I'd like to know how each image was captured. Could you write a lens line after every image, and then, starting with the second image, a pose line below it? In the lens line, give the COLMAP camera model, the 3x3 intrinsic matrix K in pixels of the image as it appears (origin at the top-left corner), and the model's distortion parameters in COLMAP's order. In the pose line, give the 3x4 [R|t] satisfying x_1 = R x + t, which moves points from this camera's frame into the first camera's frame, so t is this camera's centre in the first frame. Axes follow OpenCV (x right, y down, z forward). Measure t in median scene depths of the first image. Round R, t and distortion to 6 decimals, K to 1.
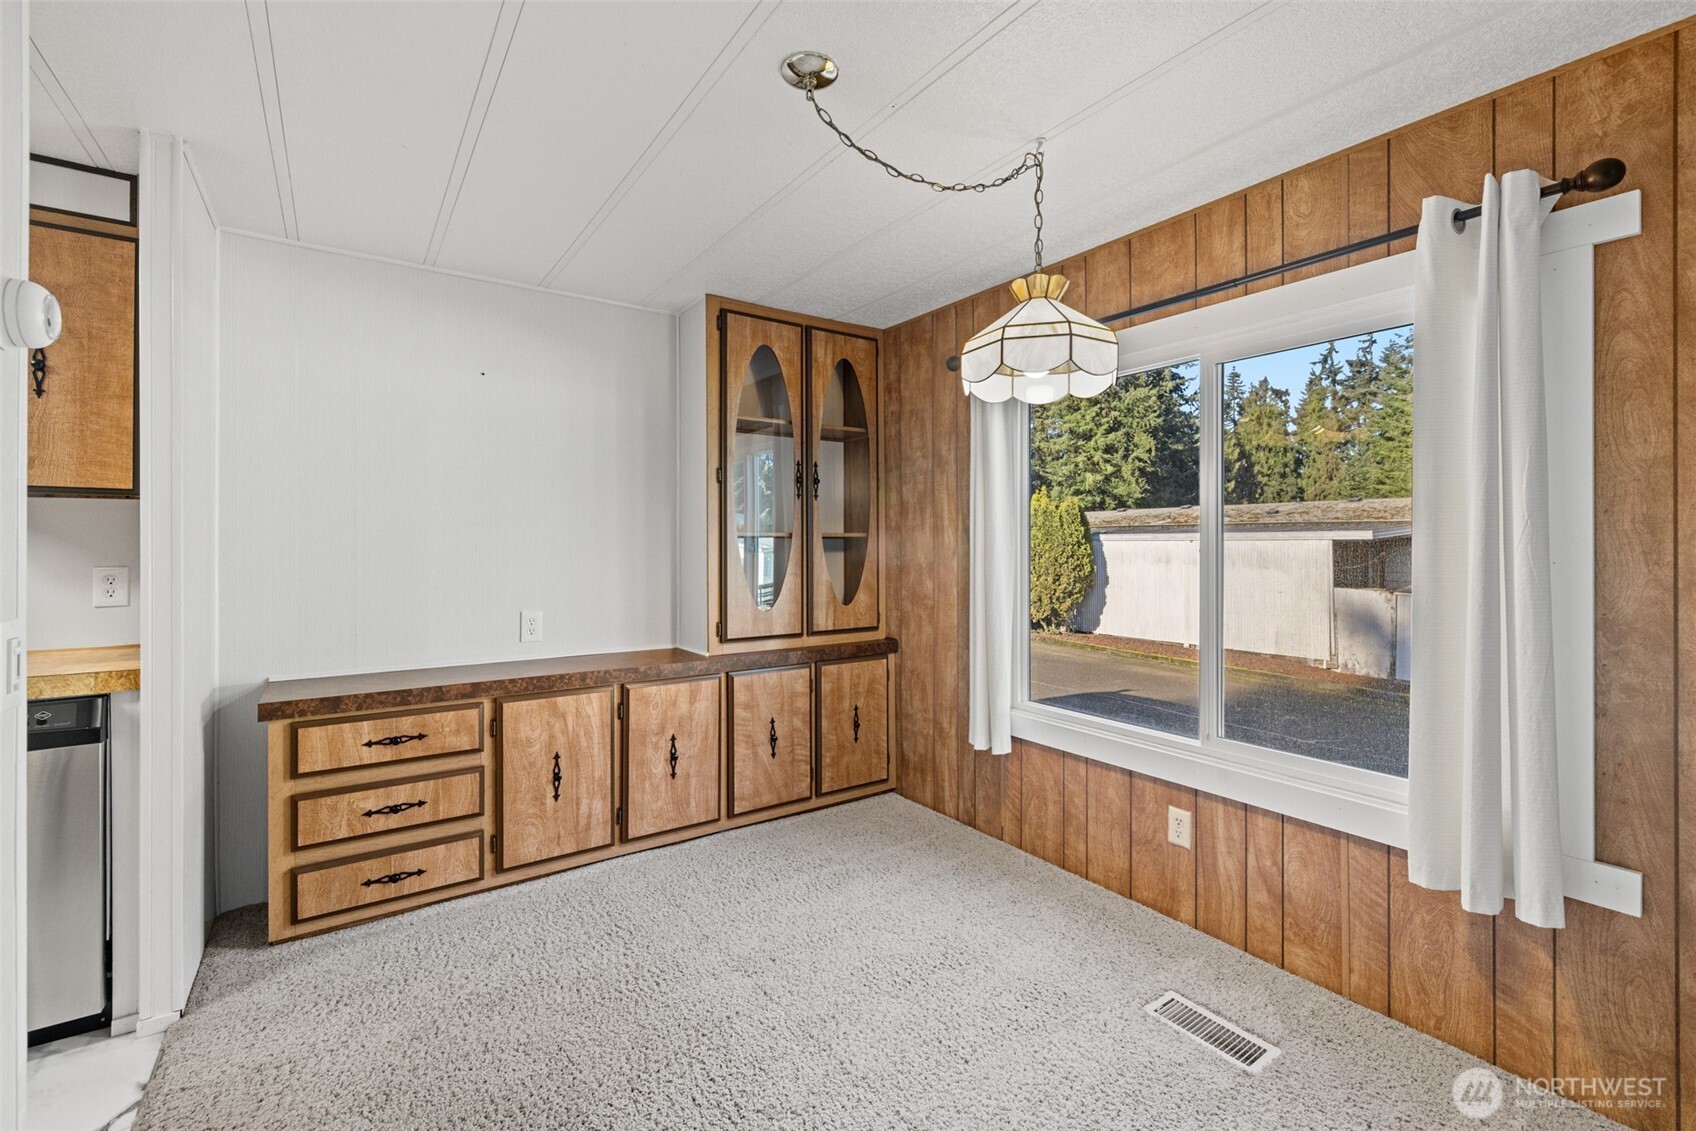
lens RADIAL K [[739.8, 0, 836.7], [0, 739.8, 536.5], [0, 0, 1]] dist [0.000750, -0.000341]
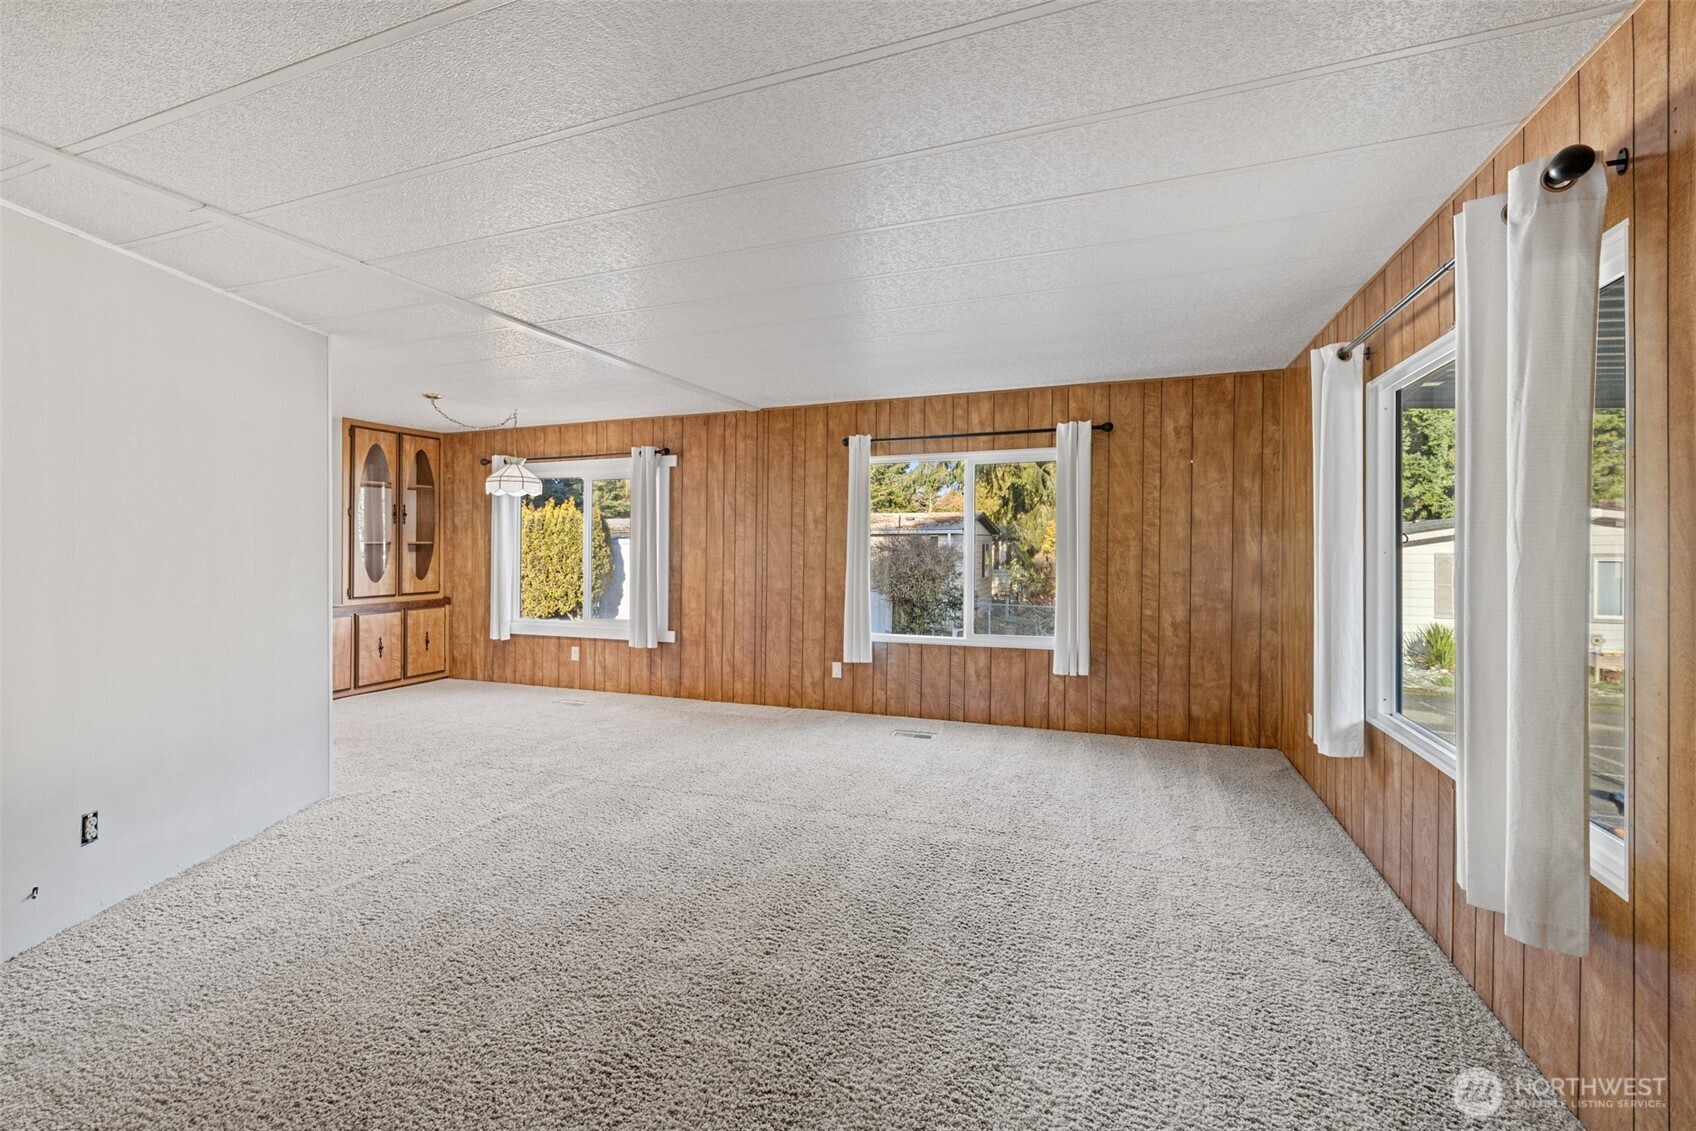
lens RADIAL K [[746.8, 0, 839.9], [0, 746.8, 528.1], [0, 0, 1]] dist [-0.000047, 0.000013]
pose [[0.827117, 0.009495, 0.561950, -0.192023], [-0.000858, 0.999877, -0.015631, -0.011831], [-0.562030, 0.012447, 0.827024, -1.296701]]
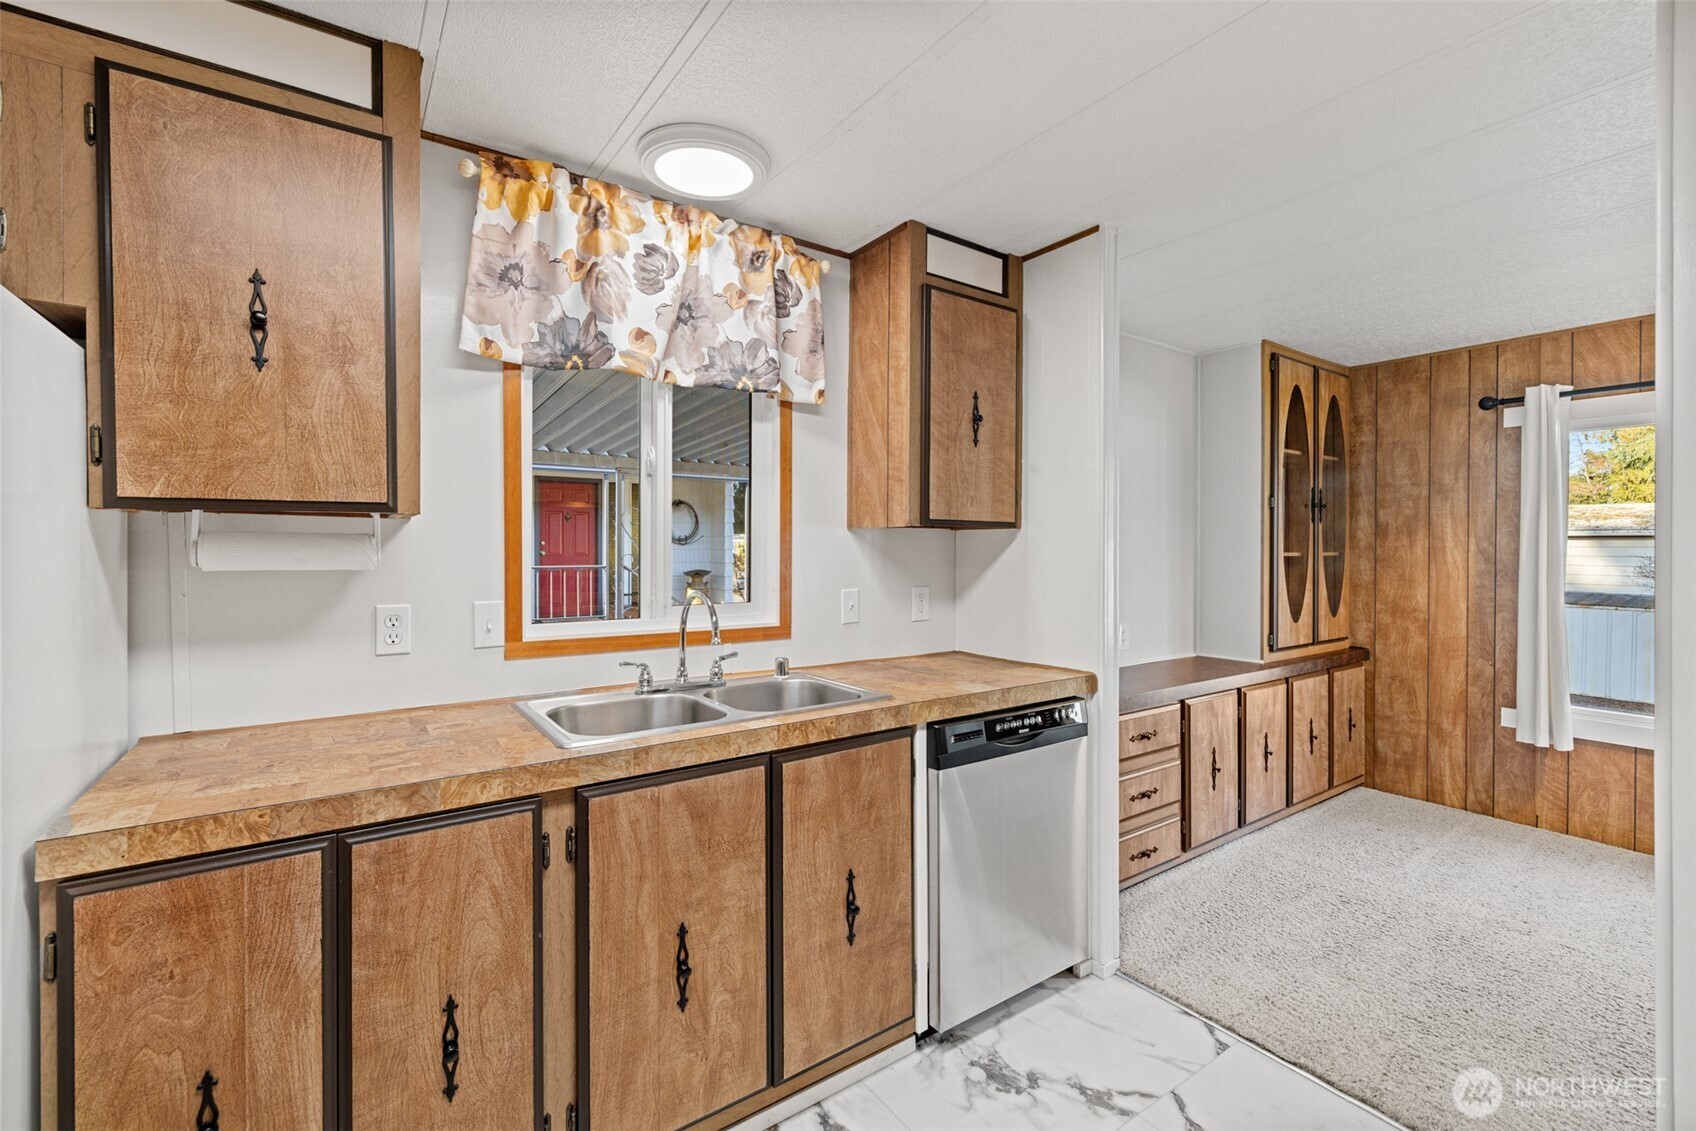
lens RADIAL K [[739.2, 0, 824.1], [0, 739.2, 551.8], [0, 0, 1]] dist [0.001293, 0.000521]
pose [[0.999985, 0.003814, 0.003994, -0.824878], [-0.003870, 0.999895, 0.013994, -0.020295], [-0.003941, -0.014009, 0.999894, -0.114103]]
